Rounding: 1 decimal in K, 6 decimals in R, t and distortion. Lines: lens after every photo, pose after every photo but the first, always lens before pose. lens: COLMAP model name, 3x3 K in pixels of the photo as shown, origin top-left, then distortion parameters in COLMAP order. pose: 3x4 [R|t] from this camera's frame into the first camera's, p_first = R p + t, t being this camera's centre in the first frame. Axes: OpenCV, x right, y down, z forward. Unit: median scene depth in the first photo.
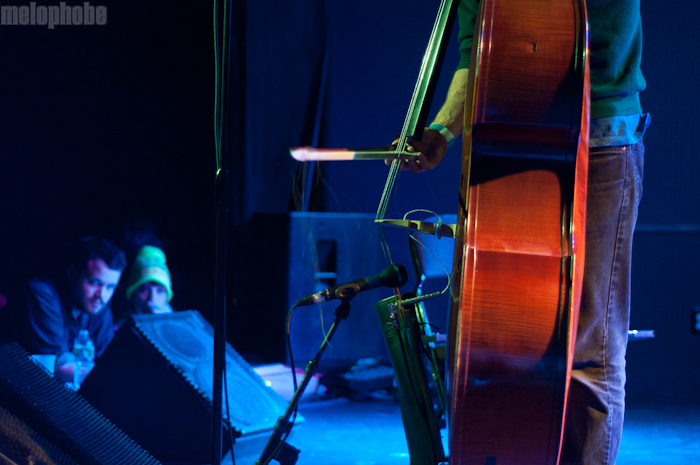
lens RADIAL K [[1522.7, 0, 350.0], [0, 1522.7, 232.5], [0, 0, 1]] dist [-0.087231, 0.105892]
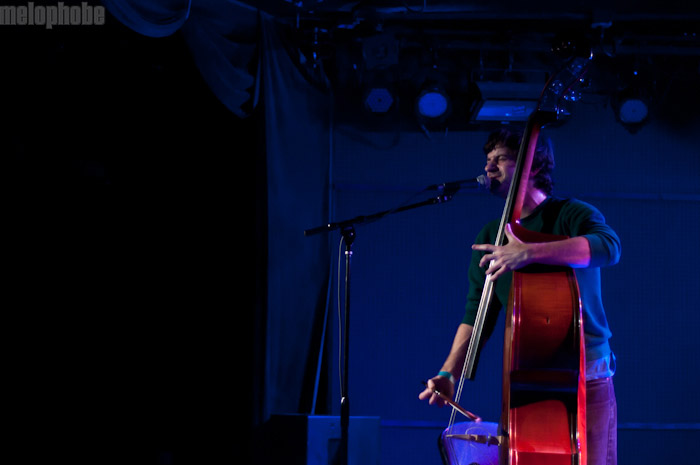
lens RADIAL K [[1522.7, 0, 350.0], [0, 1522.7, 232.5], [0, 0, 1]] dist [-0.087231, 0.105892]
pose [[0.999363, -0.035482, 0.003759, -0.082551], [0.035668, 0.990634, -0.131806, -0.012079], [0.000953, 0.131856, 0.991268, -0.550300]]
